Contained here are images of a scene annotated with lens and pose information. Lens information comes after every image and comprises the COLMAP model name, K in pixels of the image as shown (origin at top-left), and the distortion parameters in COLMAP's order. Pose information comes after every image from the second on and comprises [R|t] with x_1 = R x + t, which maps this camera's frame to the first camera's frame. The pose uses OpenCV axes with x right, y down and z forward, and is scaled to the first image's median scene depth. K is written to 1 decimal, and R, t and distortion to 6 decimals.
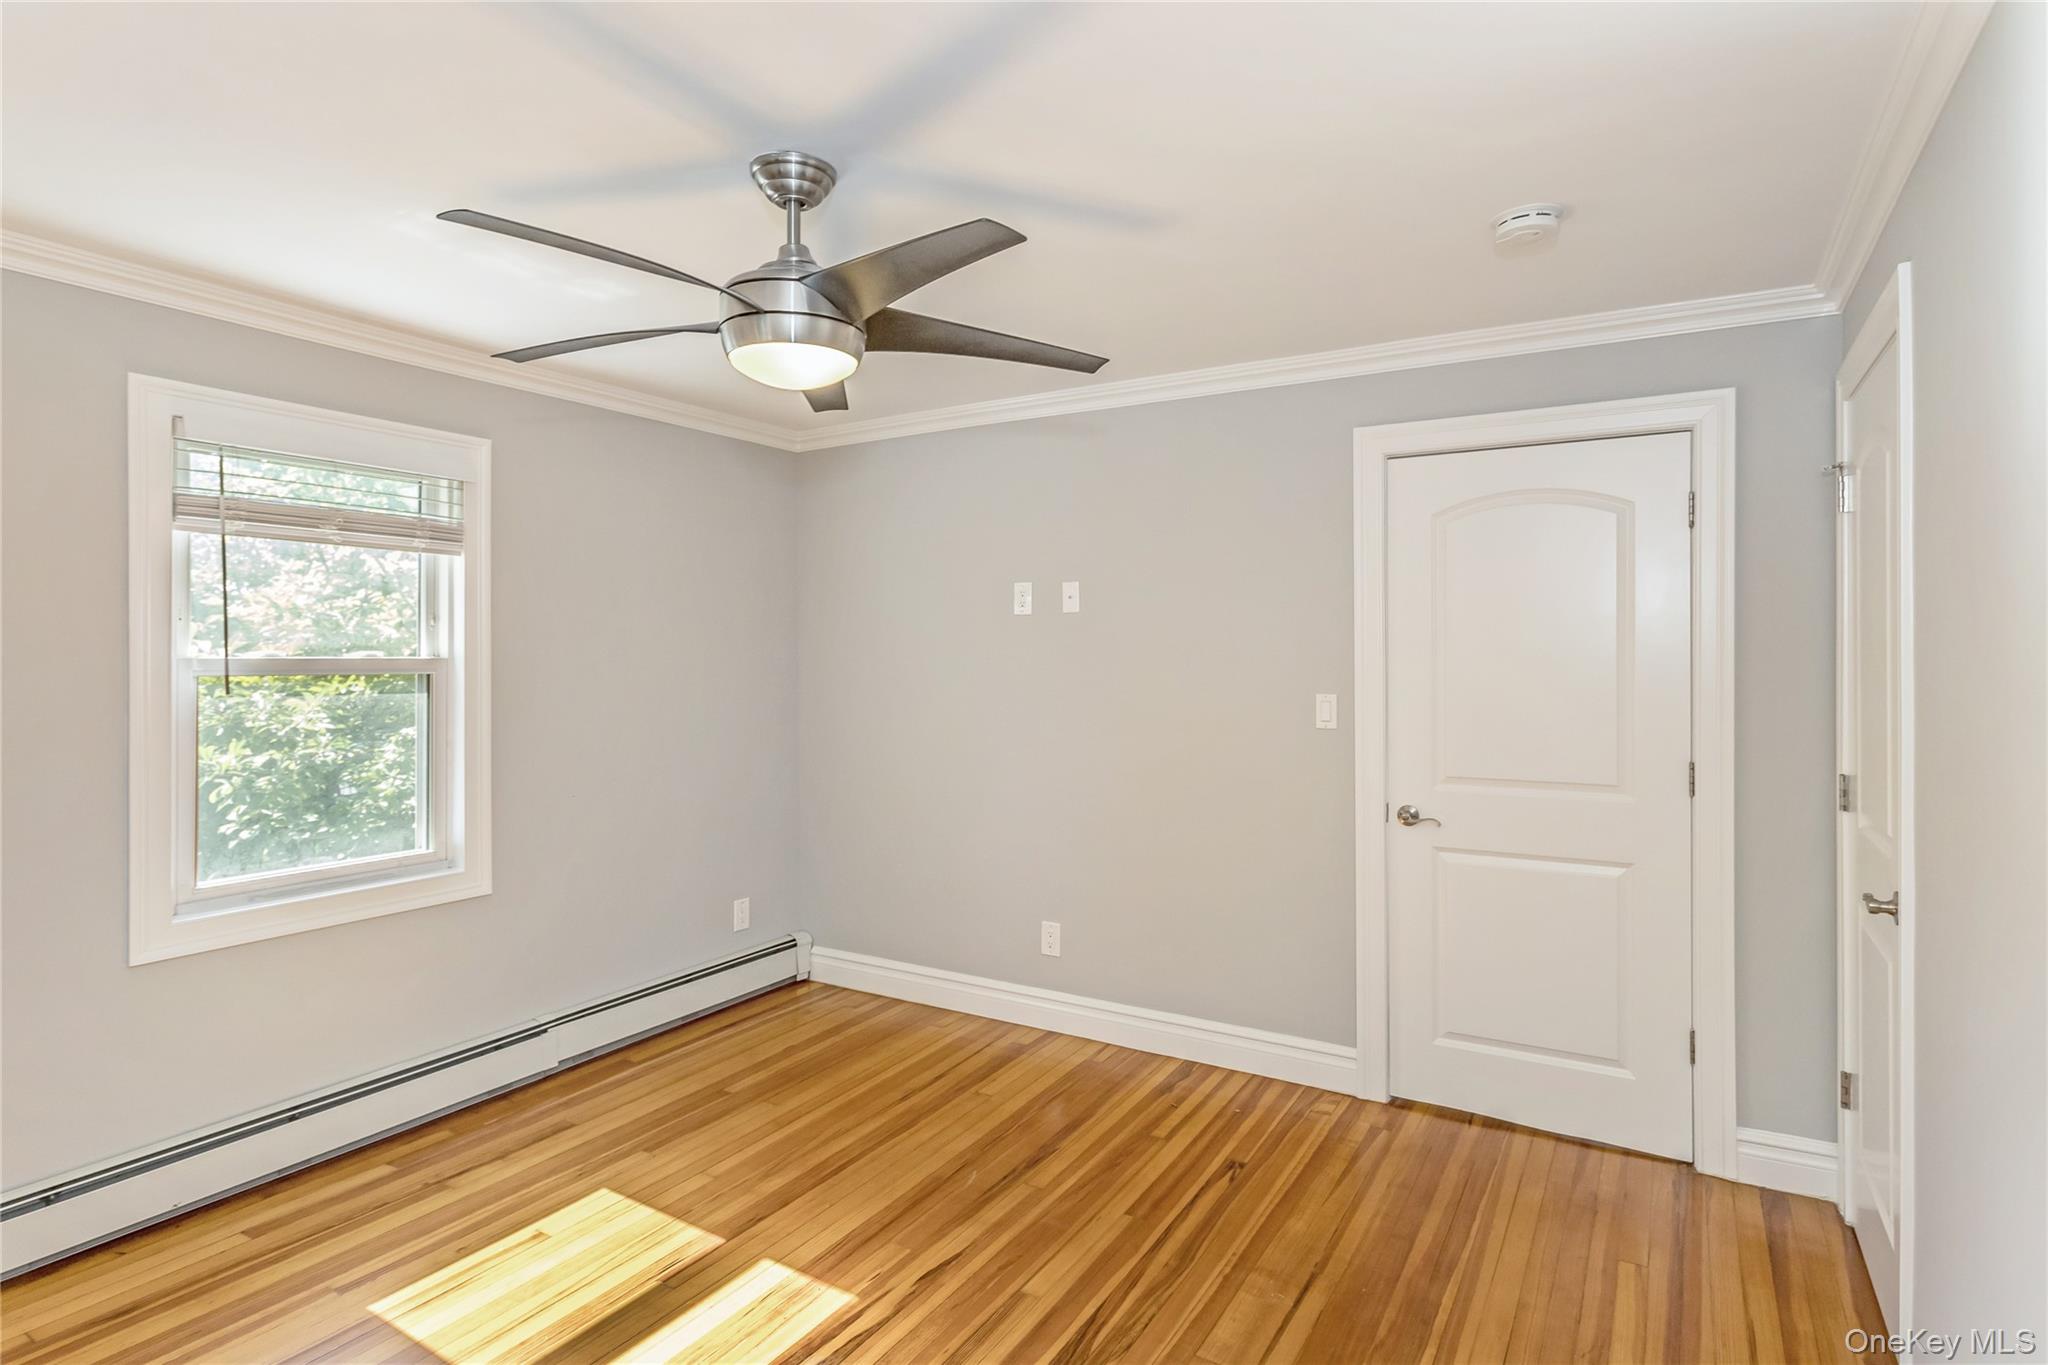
lens RADIAL K [[1049.2, 0, 1016.3], [0, 1049.2, 665.7], [0, 0, 1]] dist [0.000989, -0.000147]
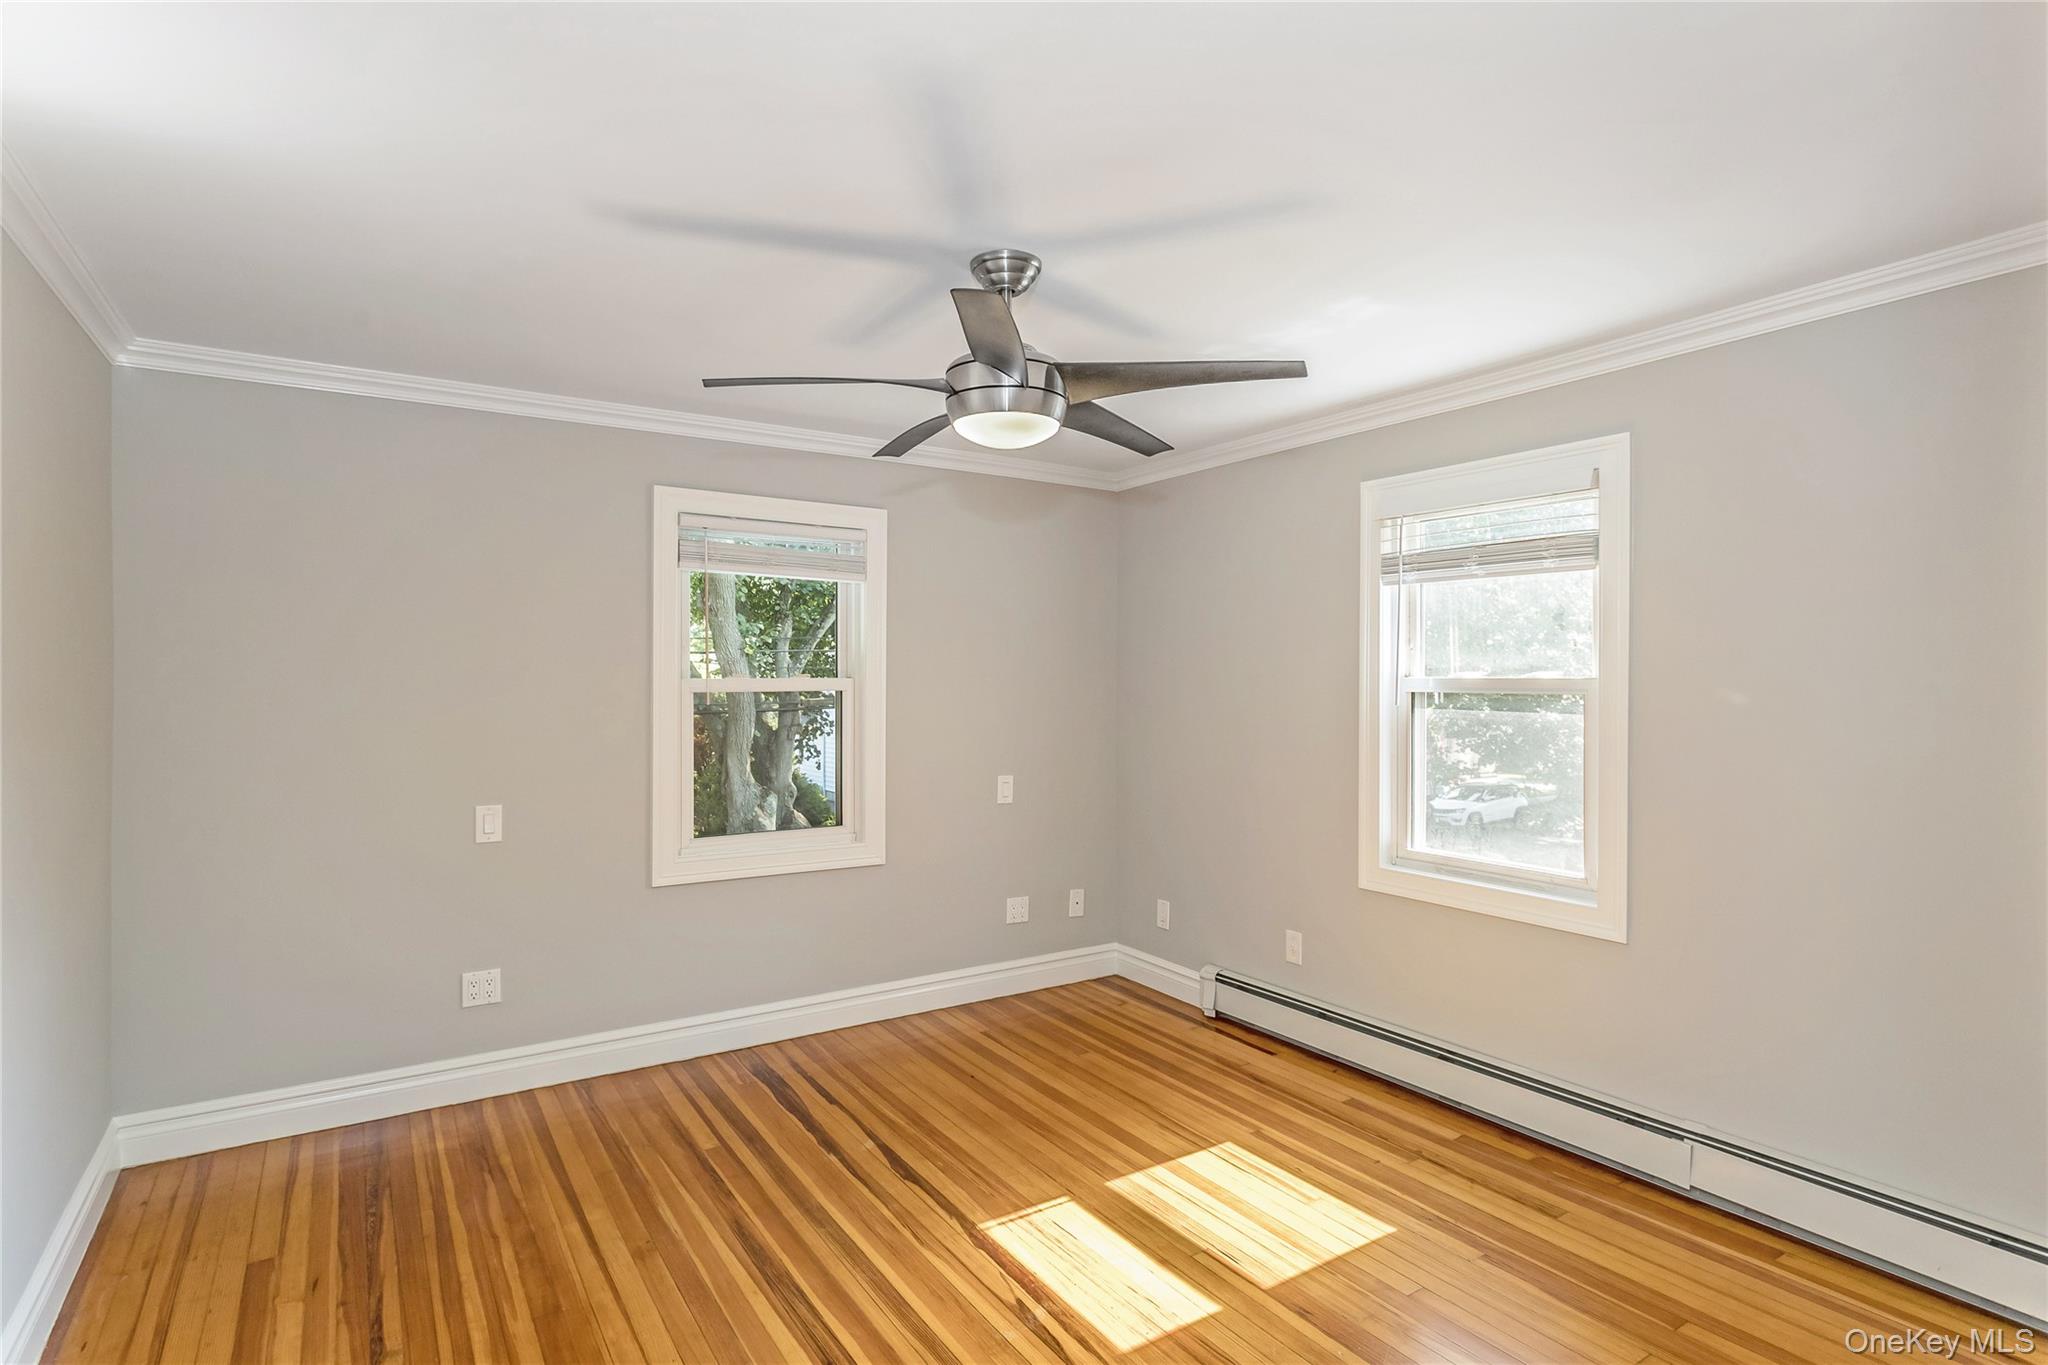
lens RADIAL K [[1016.9, 0, 1029.3], [0, 1016.9, 690.7], [0, 0, 1]] dist [0.001132, 0.000364]
pose [[-0.416852, 0.011410, -0.908903, 0.545336], [-0.007274, 0.999847, 0.015888, -0.007542], [0.908945, 0.013235, -0.416706, 0.999540]]
